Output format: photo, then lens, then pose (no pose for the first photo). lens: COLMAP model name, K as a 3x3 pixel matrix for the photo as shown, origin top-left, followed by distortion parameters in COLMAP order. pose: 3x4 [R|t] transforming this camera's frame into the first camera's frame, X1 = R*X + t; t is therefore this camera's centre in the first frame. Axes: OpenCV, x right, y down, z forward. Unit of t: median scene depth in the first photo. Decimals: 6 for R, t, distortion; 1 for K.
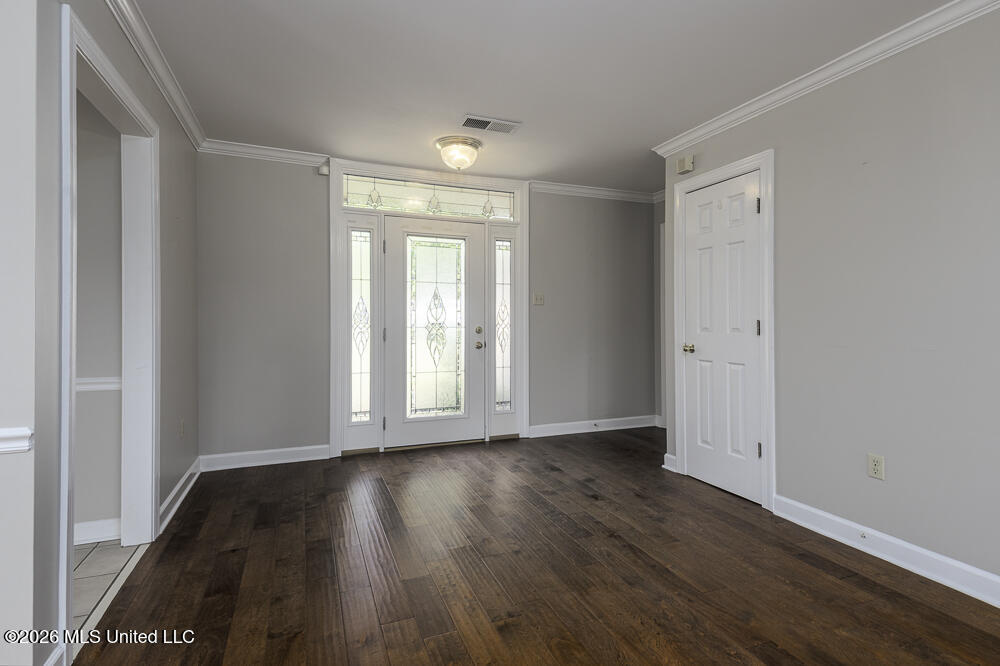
lens RADIAL K [[485.1, 0, 488.9], [0, 485.1, 318.1], [0, 0, 1]] dist [0.053891, -0.021219]
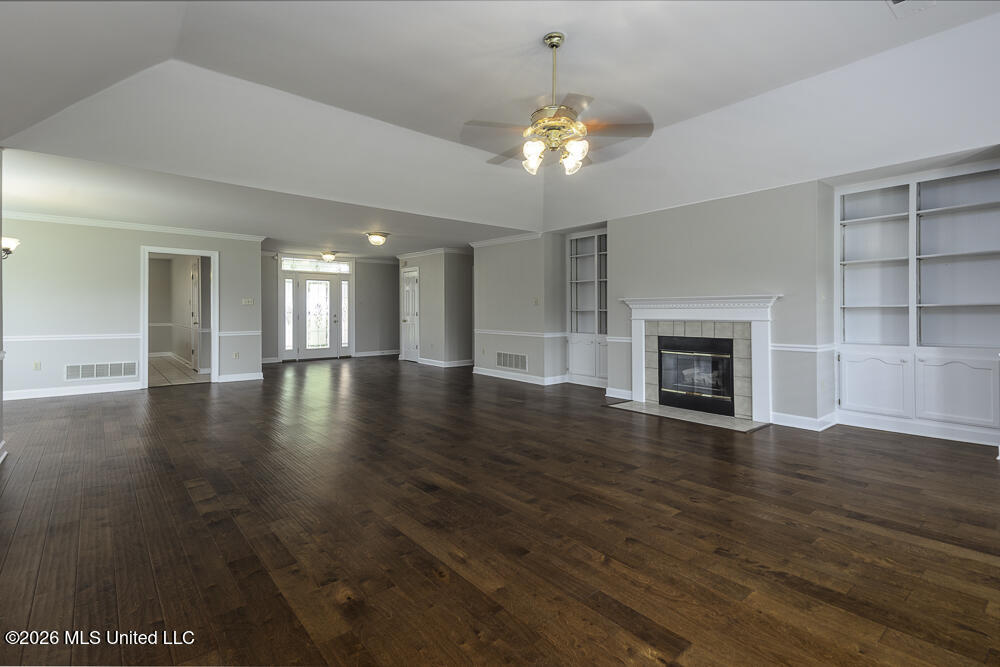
lens RADIAL K [[483.2, 0, 491.5], [0, 483.2, 307.9], [0, 0, 1]] dist [0.051098, -0.020531]
pose [[0.952036, -0.000289, 0.305987, -0.019470], [-0.002449, 0.999960, 0.008563, -0.043295], [-0.305977, -0.008902, 0.951997, -1.832883]]
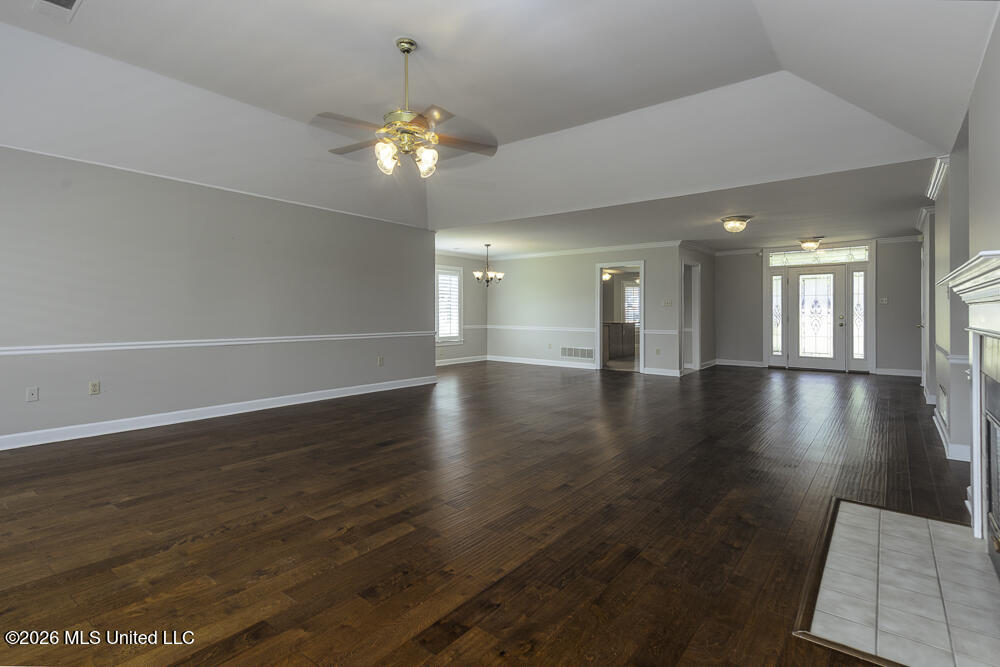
lens RADIAL K [[485.1, 0, 488.9], [0, 485.1, 318.6], [0, 0, 1]] dist [0.053891, -0.021219]
pose [[0.490642, 0.007968, -0.871325, 1.117587], [0.015647, 0.999716, 0.017953, -0.031931], [0.871221, -0.022443, 0.490378, -1.384264]]
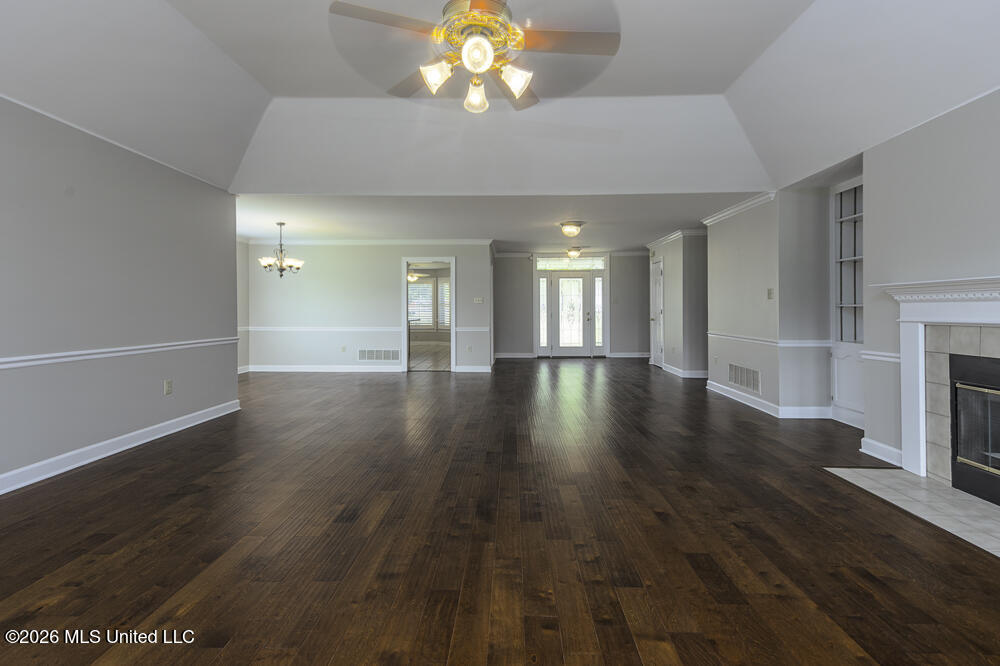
lens RADIAL K [[483.2, 0, 491.5], [0, 483.2, 307.4], [0, 0, 1]] dist [0.051098, -0.020531]
pose [[0.915332, -0.007655, -0.402627, 0.559082], [0.011889, 0.999897, 0.008019, -0.035026], [0.402524, -0.012127, 0.915329, -1.592333]]
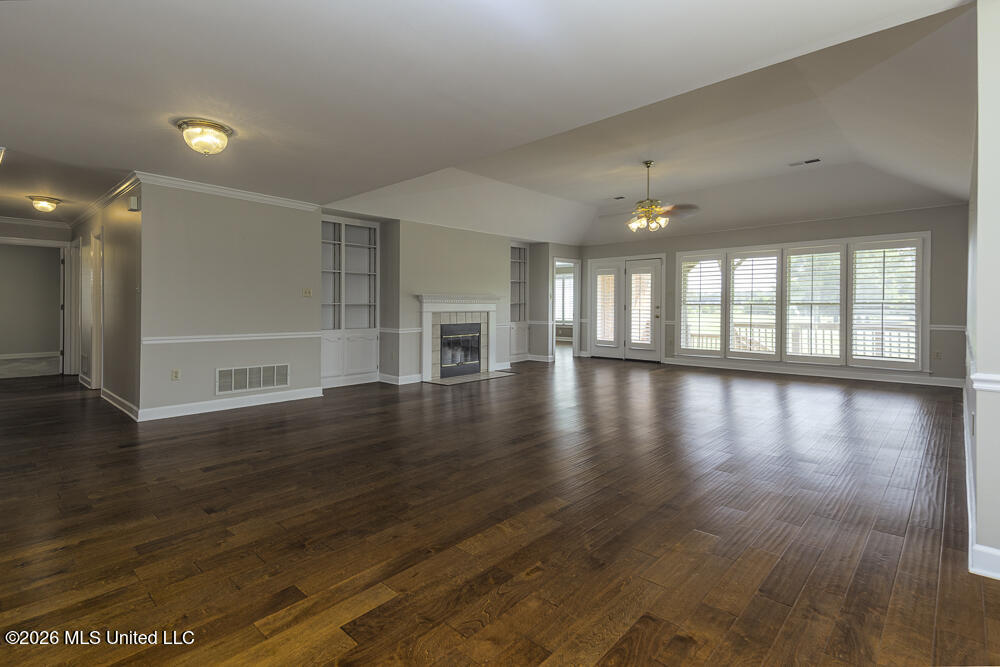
lens RADIAL K [[483.2, 0, 491.5], [0, 483.2, 307.9], [0, 0, 1]] dist [0.051098, -0.020531]
pose [[-0.423294, -0.007088, 0.905965, -0.834783], [-0.016359, 0.999866, 0.000179, -0.014582], [-0.905845, -0.014745, -0.423353, -0.007703]]
